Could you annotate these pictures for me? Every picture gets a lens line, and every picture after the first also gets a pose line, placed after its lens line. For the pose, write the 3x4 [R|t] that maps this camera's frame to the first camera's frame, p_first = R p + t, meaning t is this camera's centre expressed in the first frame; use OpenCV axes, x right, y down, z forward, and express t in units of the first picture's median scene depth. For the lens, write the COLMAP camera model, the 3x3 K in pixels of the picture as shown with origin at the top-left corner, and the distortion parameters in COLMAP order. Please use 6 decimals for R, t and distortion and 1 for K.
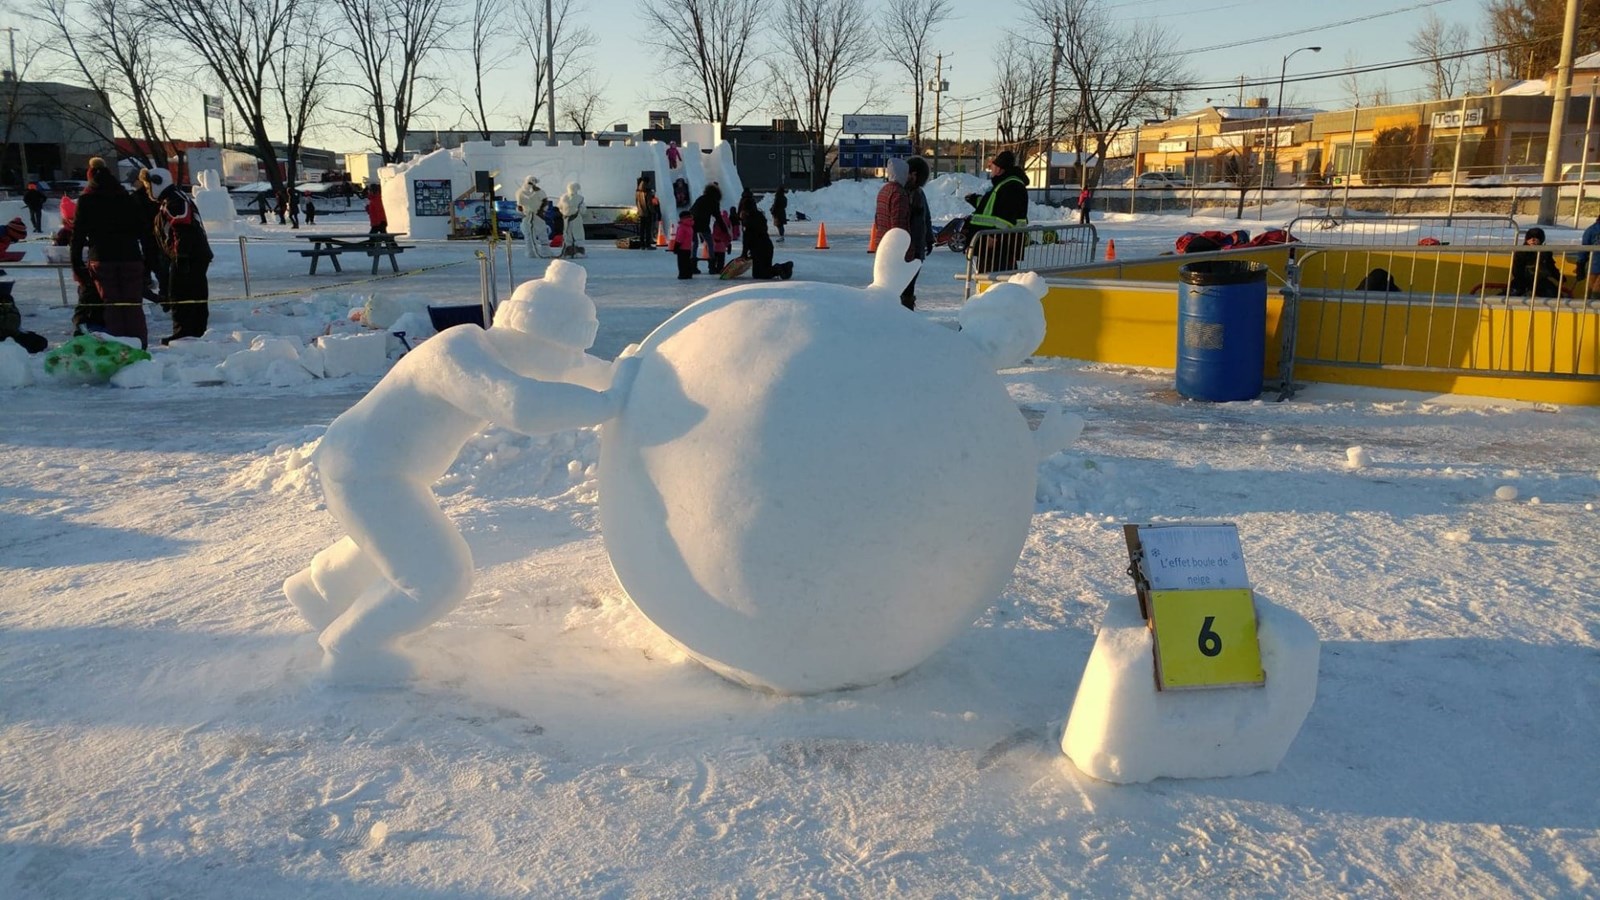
lens RADIAL K [[1141.0, 0, 804.1], [0, 1141.0, 455.1], [0, 0, 1]] dist [-0.021719, 0.038409]
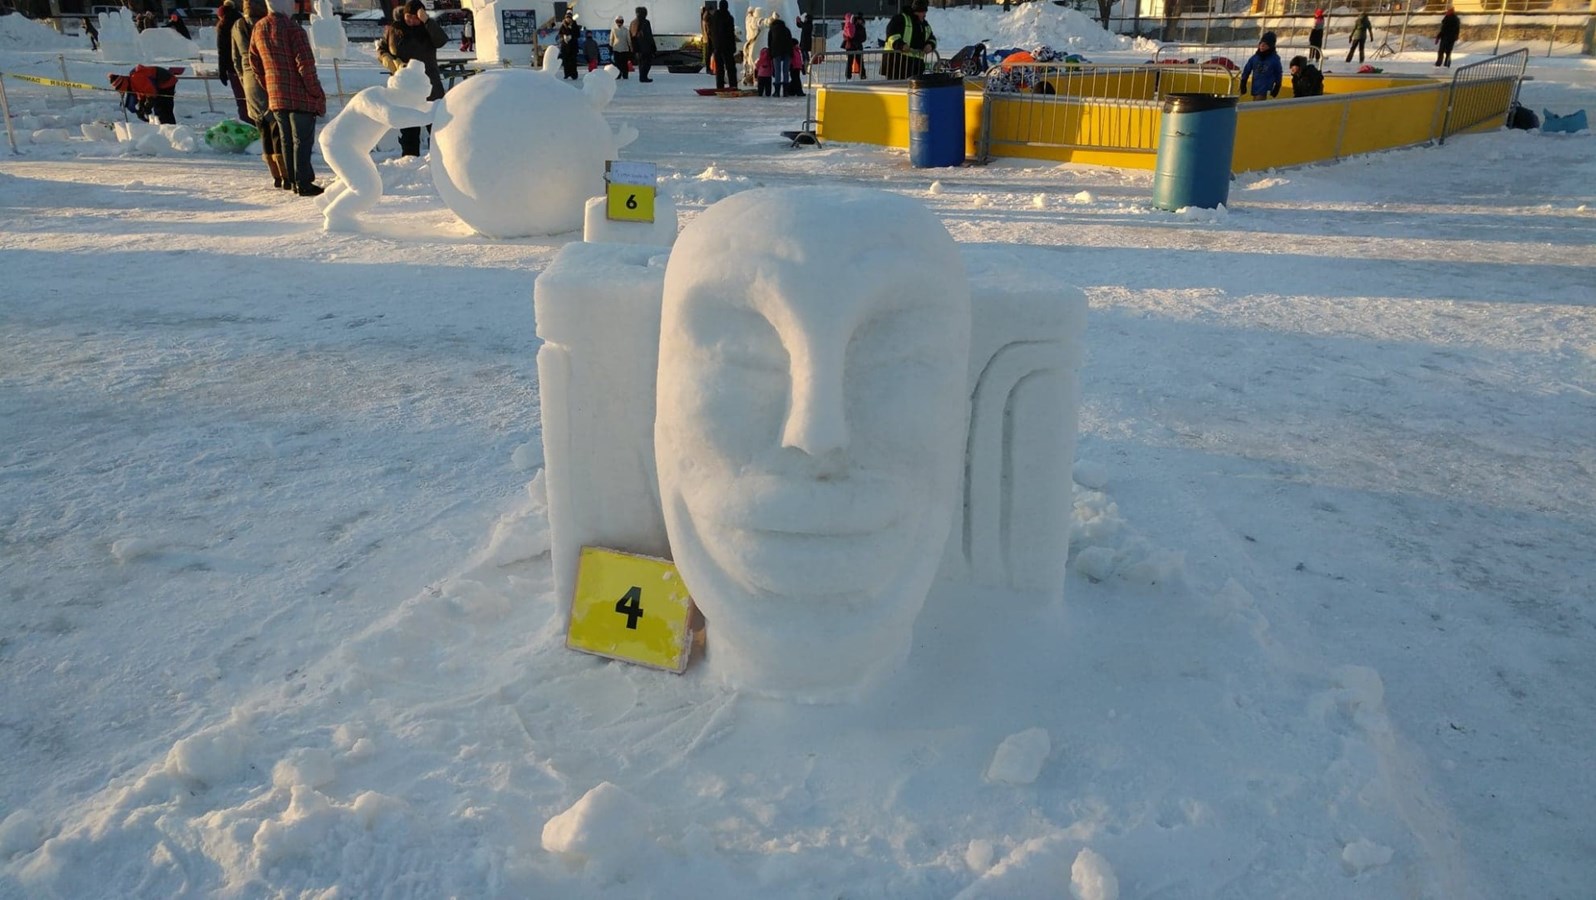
lens RADIAL K [[1131.4, 0, 798.0], [0, 1131.4, 450.0], [0, 0, 1]] dist [-0.073522, 0.148699]
pose [[0.994805, 0.036208, -0.095144, 0.363278], [-0.022652, 0.989910, 0.139875, 0.127839], [0.099249, -0.136993, 0.985587, -0.591042]]
